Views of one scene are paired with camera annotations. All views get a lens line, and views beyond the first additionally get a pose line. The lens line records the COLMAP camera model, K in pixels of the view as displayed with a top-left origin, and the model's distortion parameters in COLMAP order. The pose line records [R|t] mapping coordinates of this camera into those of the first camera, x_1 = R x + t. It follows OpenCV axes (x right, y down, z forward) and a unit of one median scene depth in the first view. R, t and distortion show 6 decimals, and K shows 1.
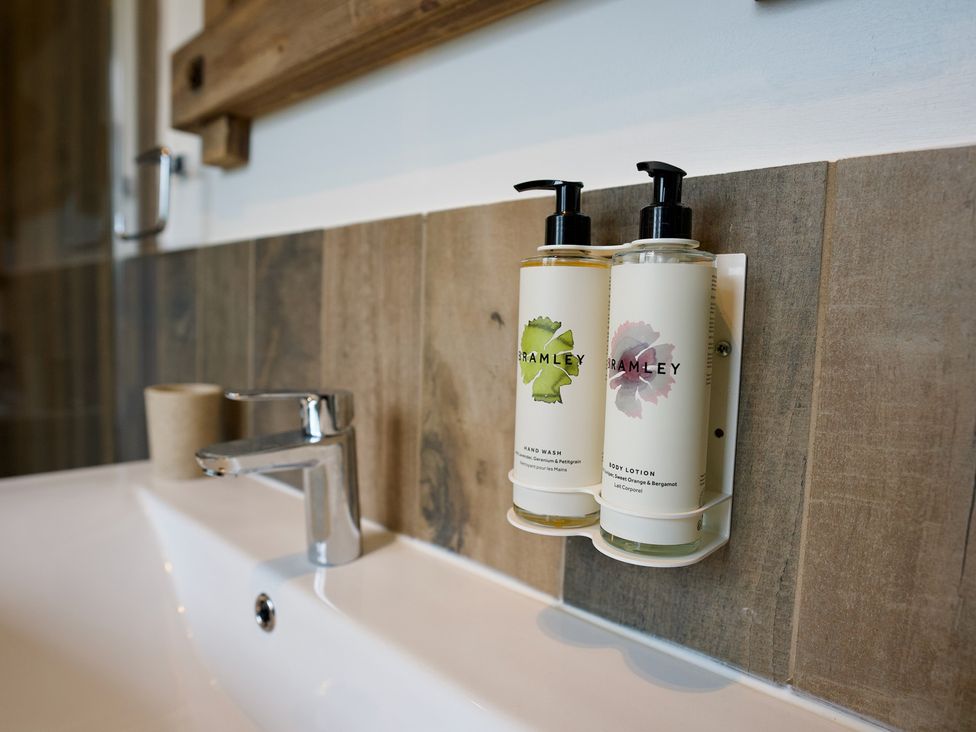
lens RADIAL K [[630.0, 0, 485.3], [0, 630.0, 364.2], [0, 0, 1]] dist [-0.074619, 0.047630]
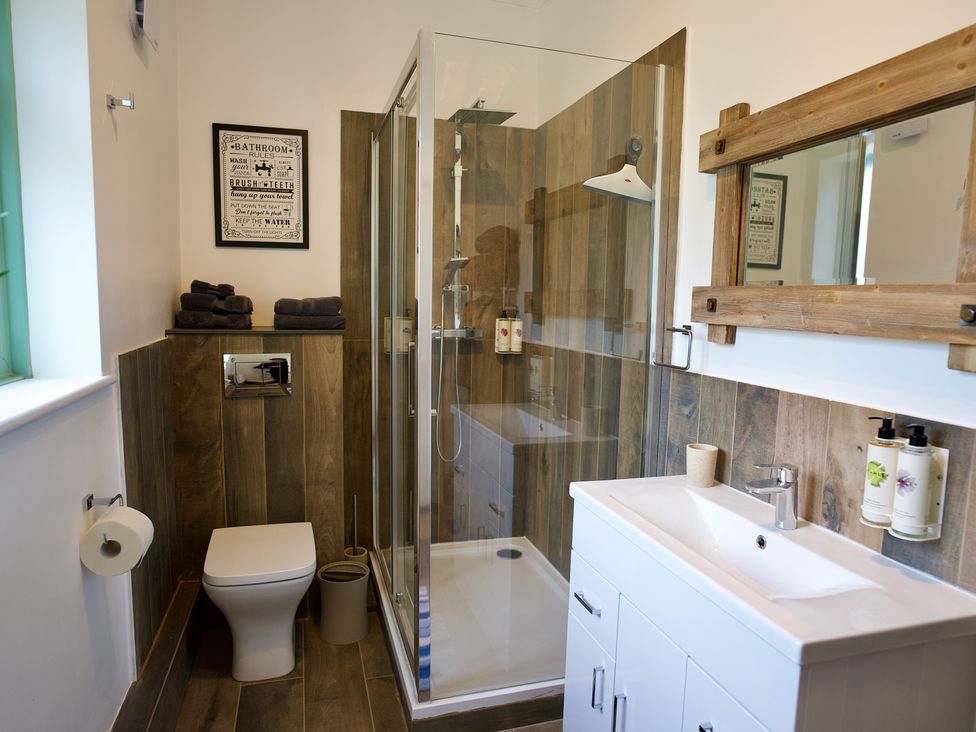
lens RADIAL K [[630.0, 0, 485.3], [0, 630.0, 364.2], [0, 0, 1]] dist [-0.074619, 0.047630]
pose [[0.861326, 0.038988, -0.506555, -0.041611], [-0.034243, 0.999239, 0.018684, -0.437578], [0.506898, 0.001253, 0.862005, -2.155958]]
